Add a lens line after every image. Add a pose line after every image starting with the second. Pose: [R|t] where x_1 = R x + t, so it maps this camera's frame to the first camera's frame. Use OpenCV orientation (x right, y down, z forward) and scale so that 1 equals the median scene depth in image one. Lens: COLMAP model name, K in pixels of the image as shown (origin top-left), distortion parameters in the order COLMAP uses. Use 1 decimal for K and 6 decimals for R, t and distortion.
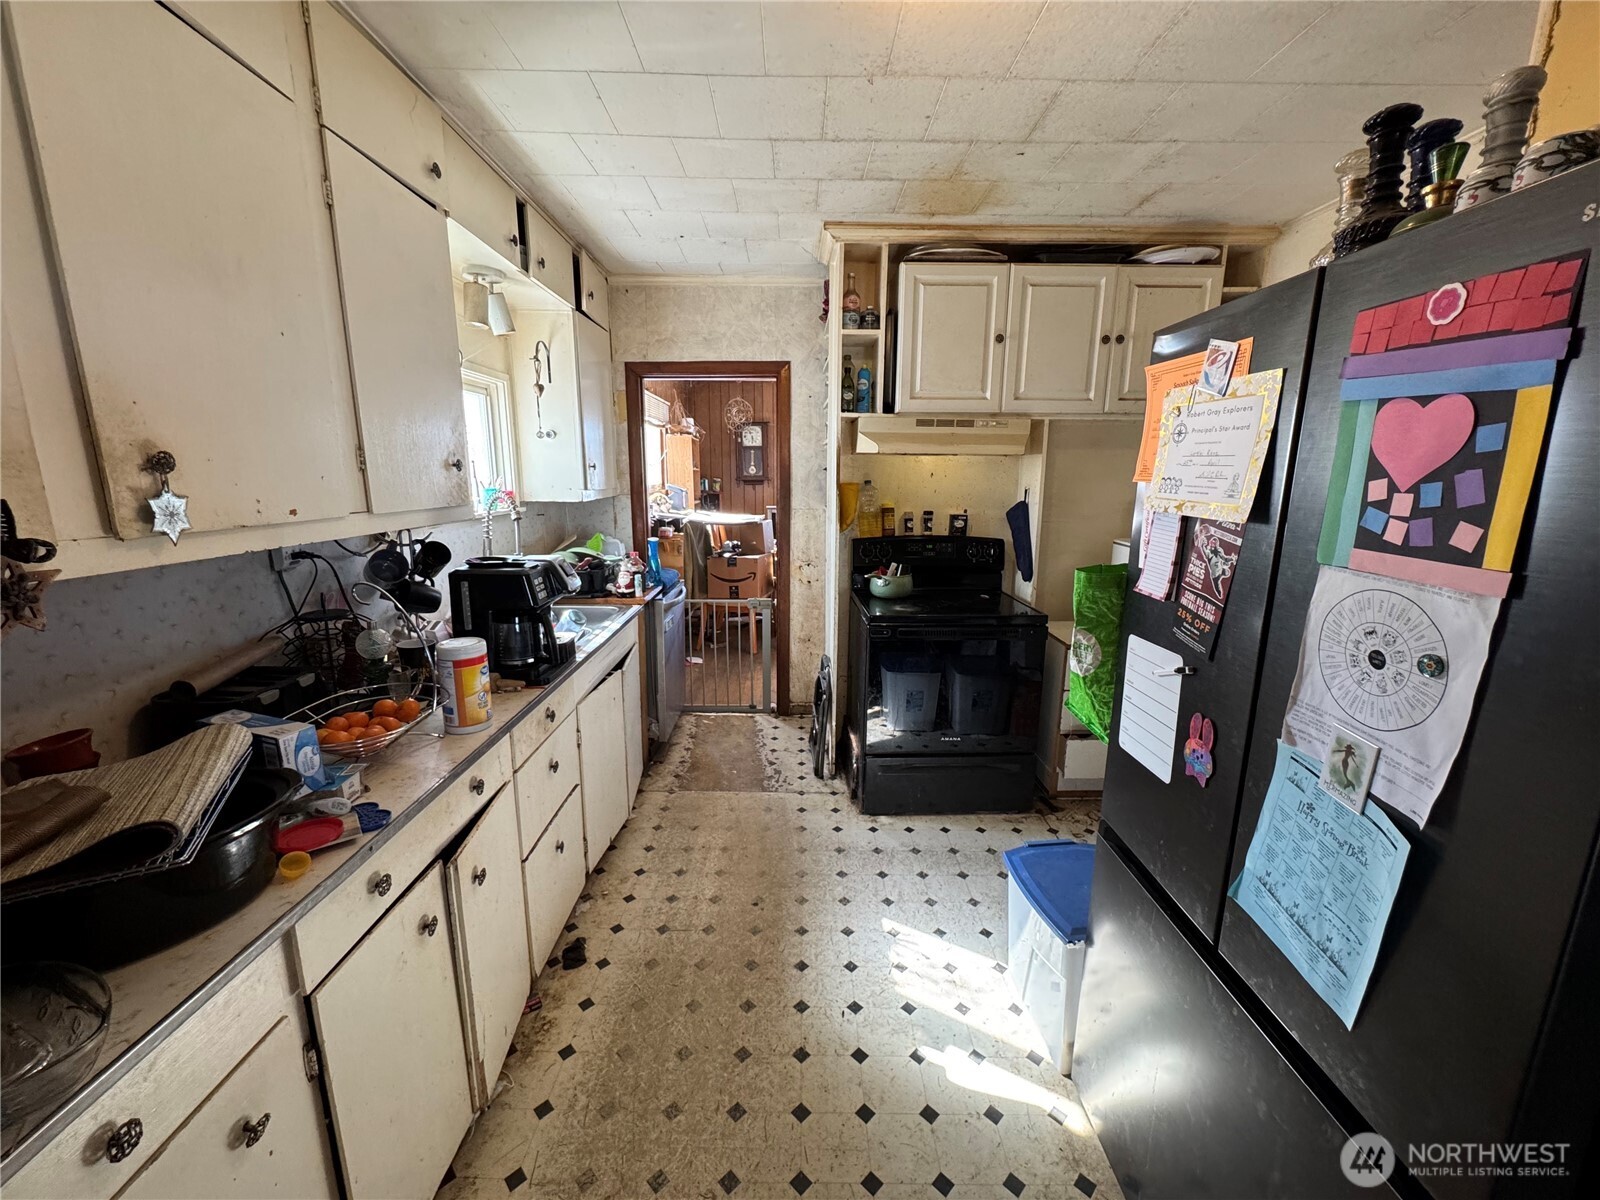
lens RADIAL K [[640.1, 0, 805.4], [0, 640.1, 598.9], [0, 0, 1]] dist [-0.001687, 0.000124]
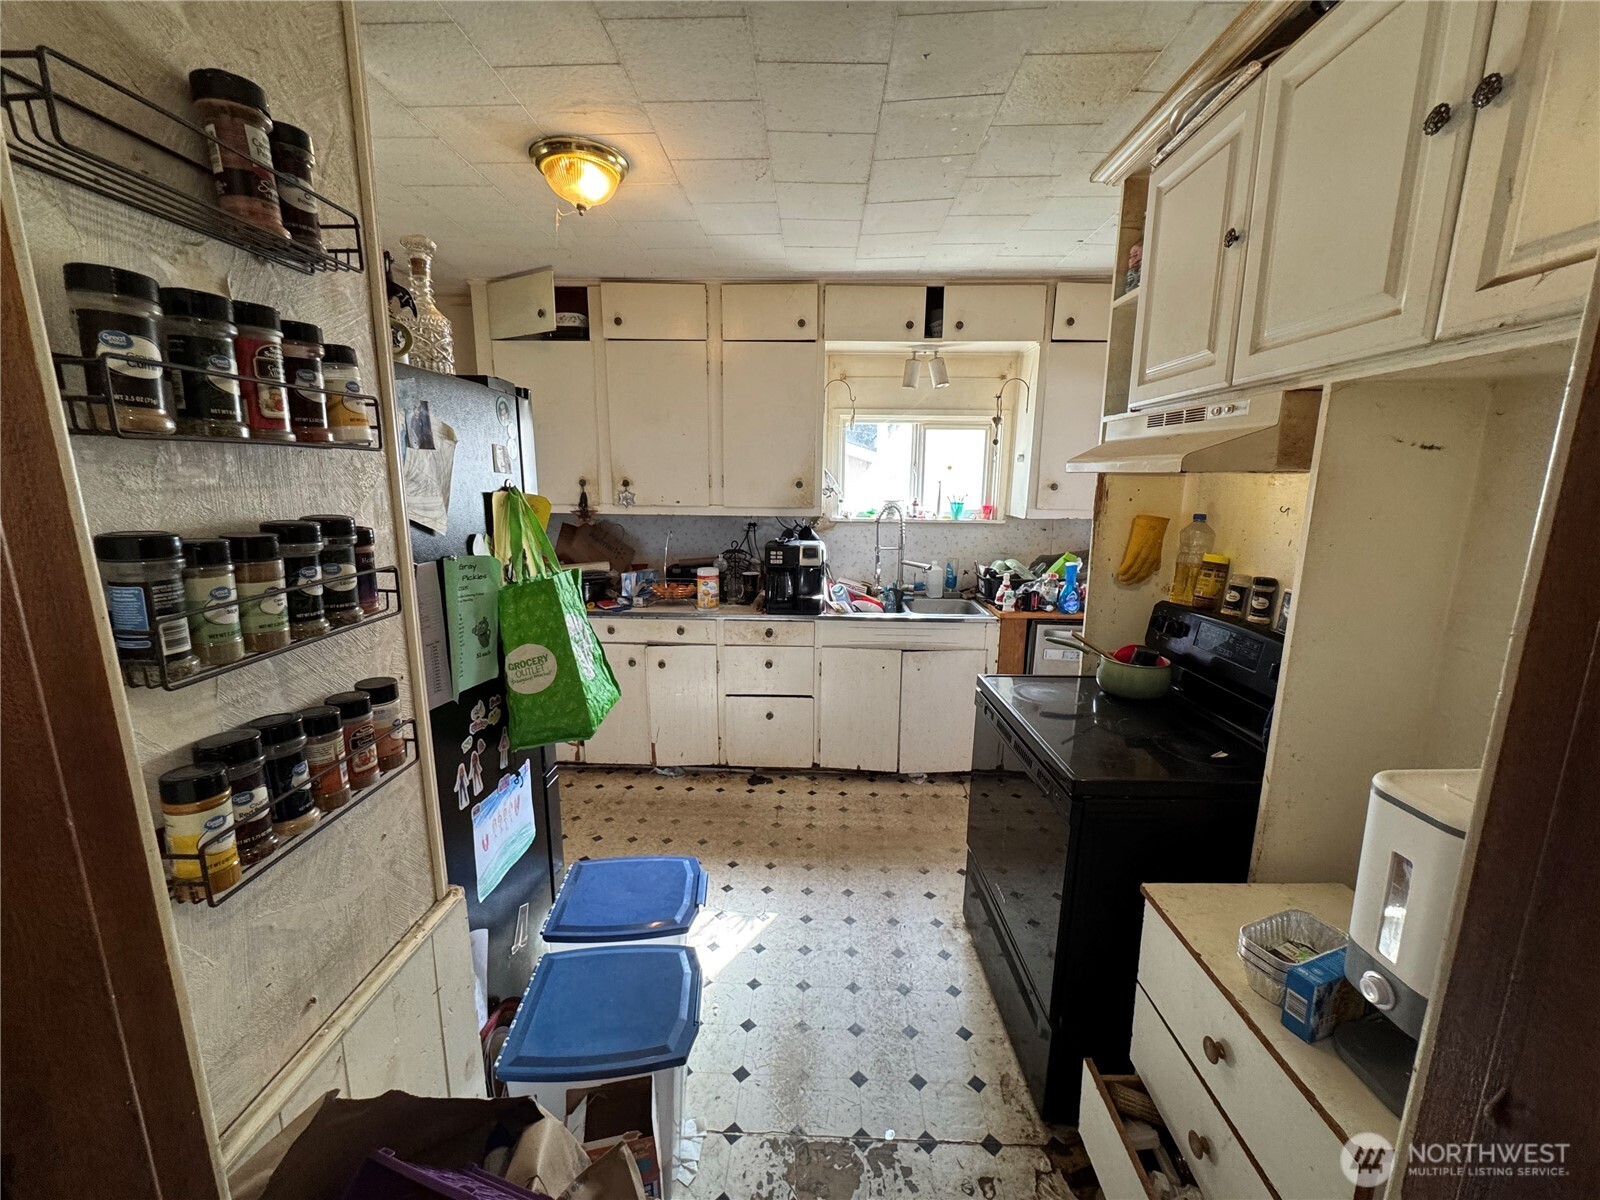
lens RADIAL K [[640.1, 0, 801.5], [0, 640.1, 598.1], [0, 0, 1]] dist [-0.001687, 0.000124]
pose [[-0.041601, 0.177181, -0.983299, 2.151929], [-0.207475, 0.961166, 0.181970, -0.405704], [0.977355, 0.211580, -0.003225, 1.858173]]
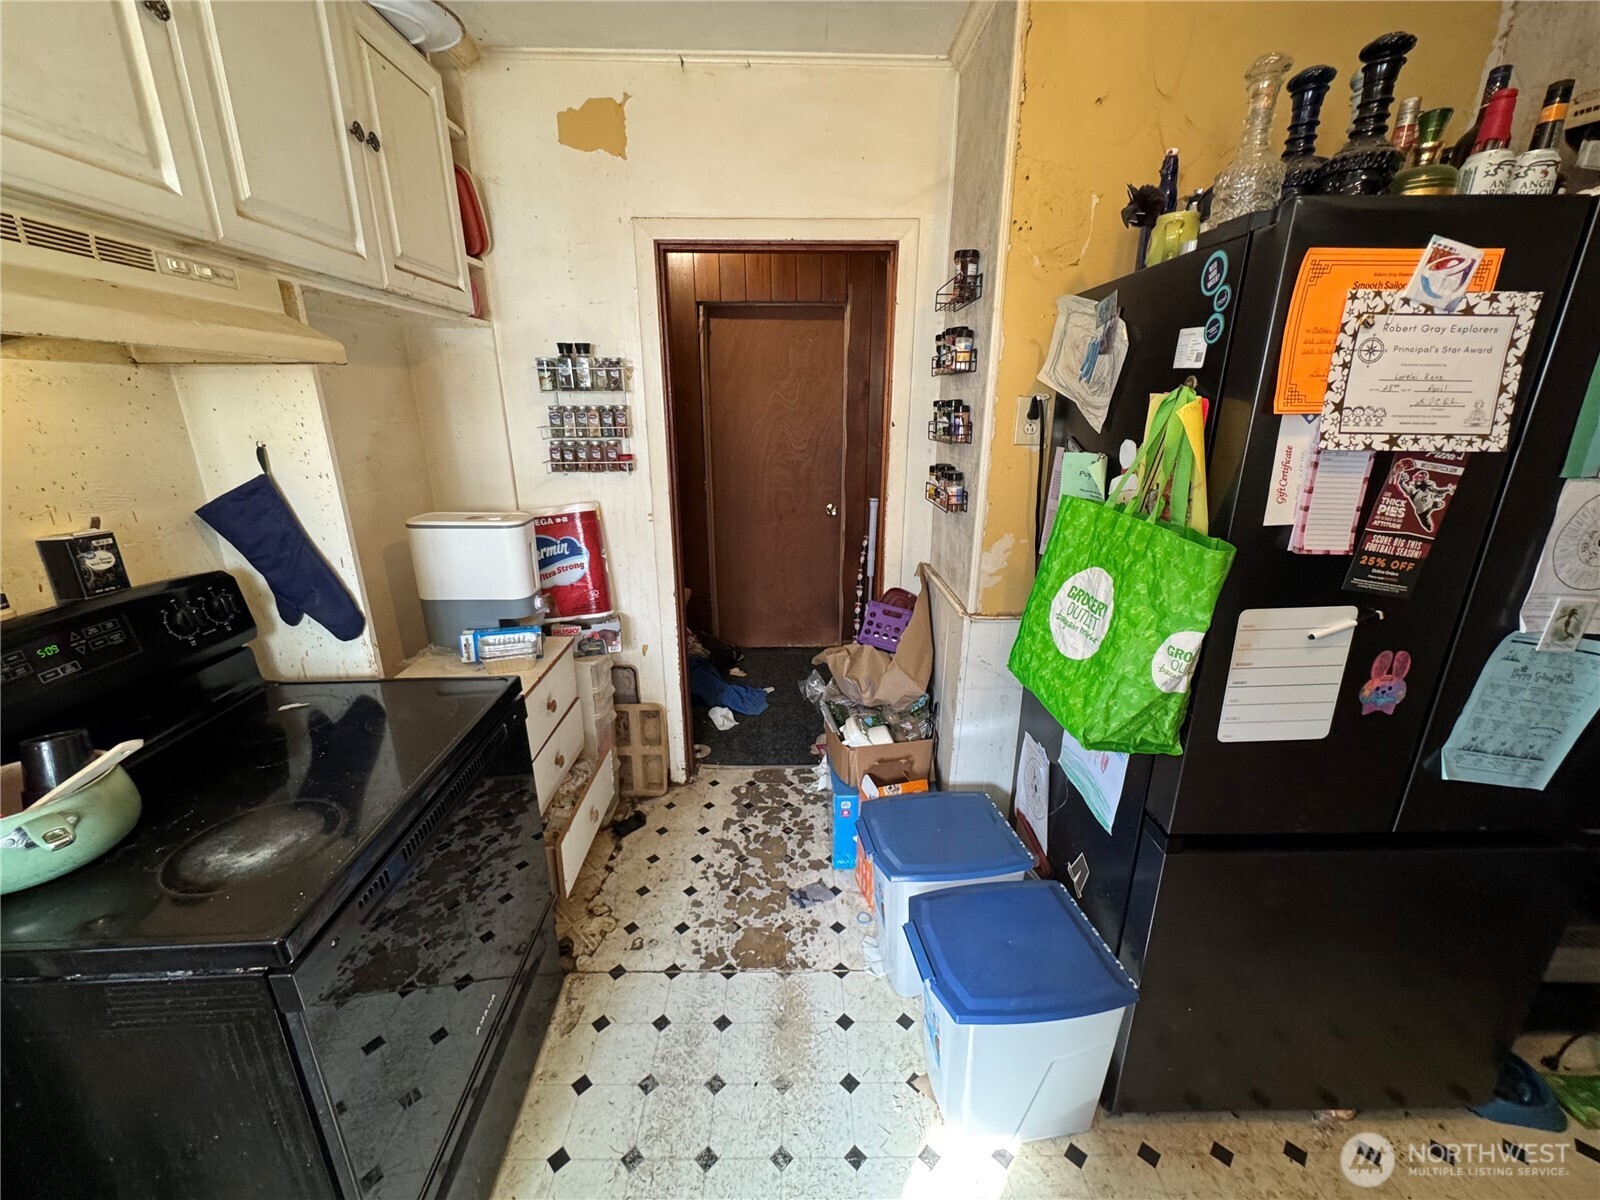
lens RADIAL K [[640.1, 0, 799.6], [0, 640.1, 601.1], [0, 0, 1]] dist [-0.001687, 0.000124]
pose [[-0.001717, -0.304785, 0.952420, -0.291094], [0.200916, 0.932894, 0.298899, -0.362331], [-0.979607, 0.191870, 0.059635, 1.781190]]
